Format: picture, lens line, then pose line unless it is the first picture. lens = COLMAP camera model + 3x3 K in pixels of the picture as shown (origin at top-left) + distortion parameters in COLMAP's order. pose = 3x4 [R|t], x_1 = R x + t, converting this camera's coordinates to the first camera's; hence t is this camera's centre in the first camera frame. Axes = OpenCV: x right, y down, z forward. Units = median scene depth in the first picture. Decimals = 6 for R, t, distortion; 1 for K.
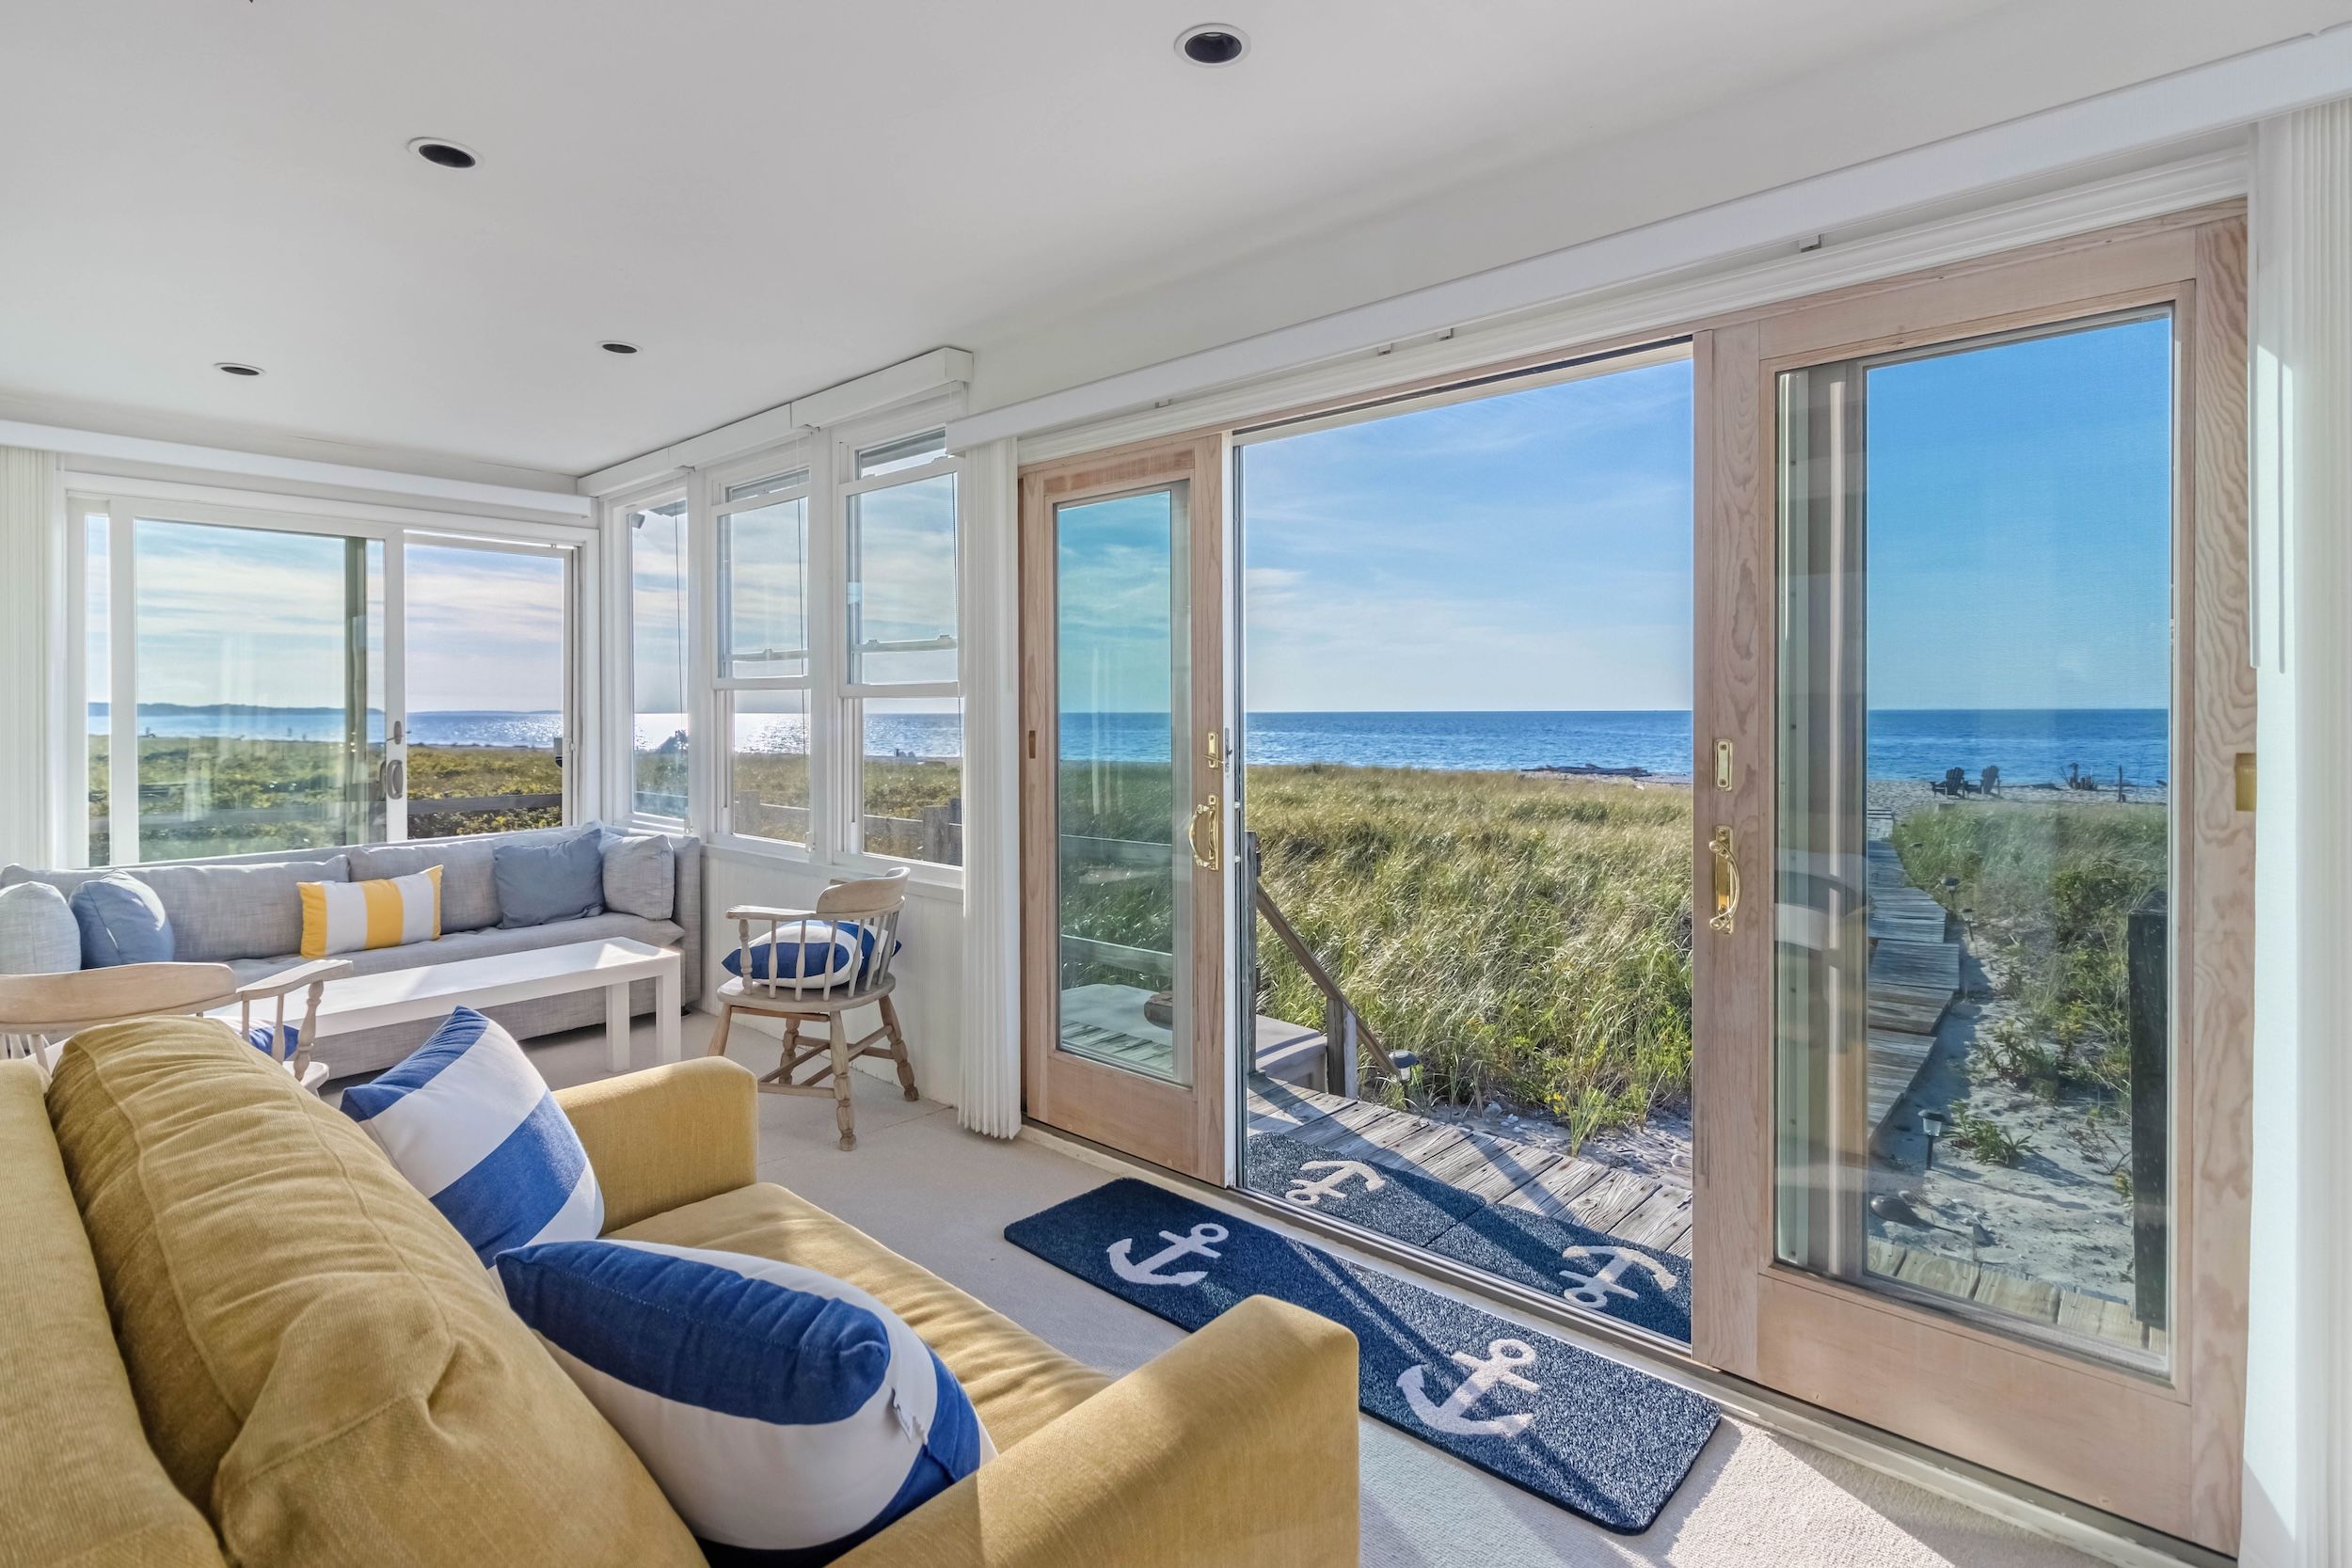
lens RADIAL K [[1121.4, 0, 1175.2], [0, 1121.4, 725.9], [0, 0, 1]] dist [-0.000465, -0.000131]
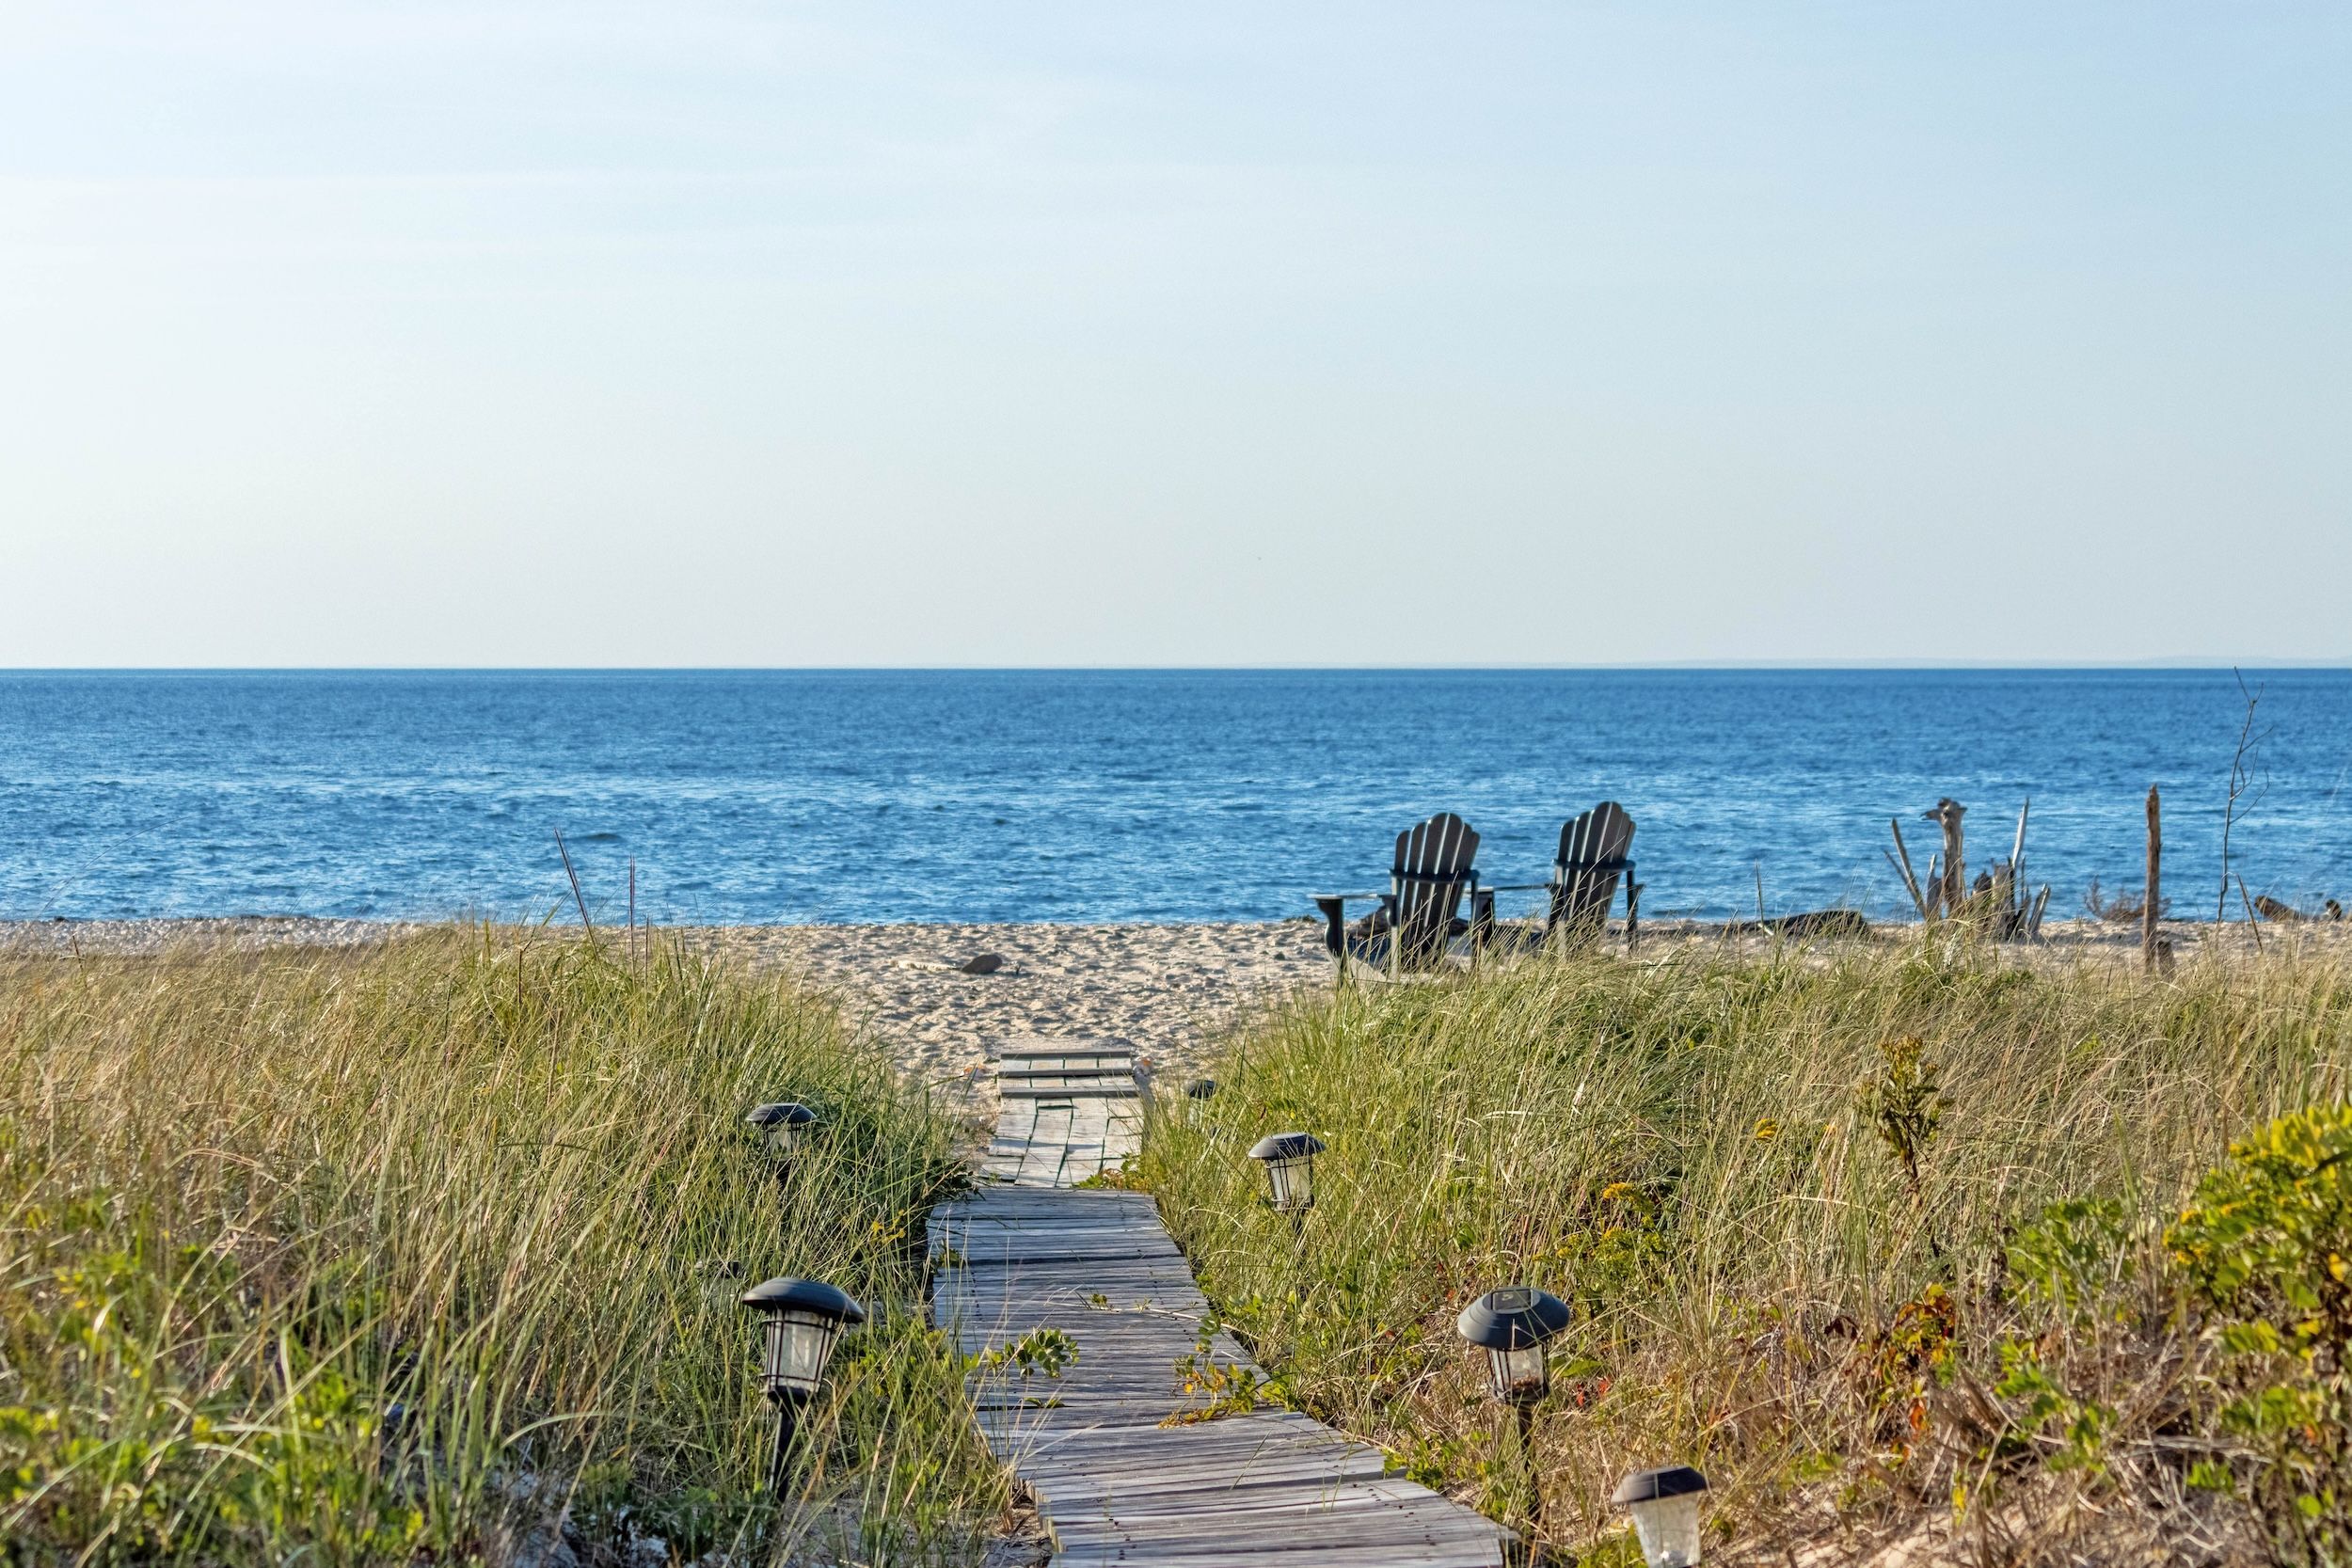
lens RADIAL K [[6816.1, 0, 1176.0], [0, 6816.1, 784.0], [0, 0, 1]] dist [-0.053029, -0.490892]
pose [[0.838738, -0.004929, 0.544513, 0.122404], [0.000922, 0.999970, 0.007632, 0.040147], [-0.544535, -0.005899, 0.838718, 0.194989]]
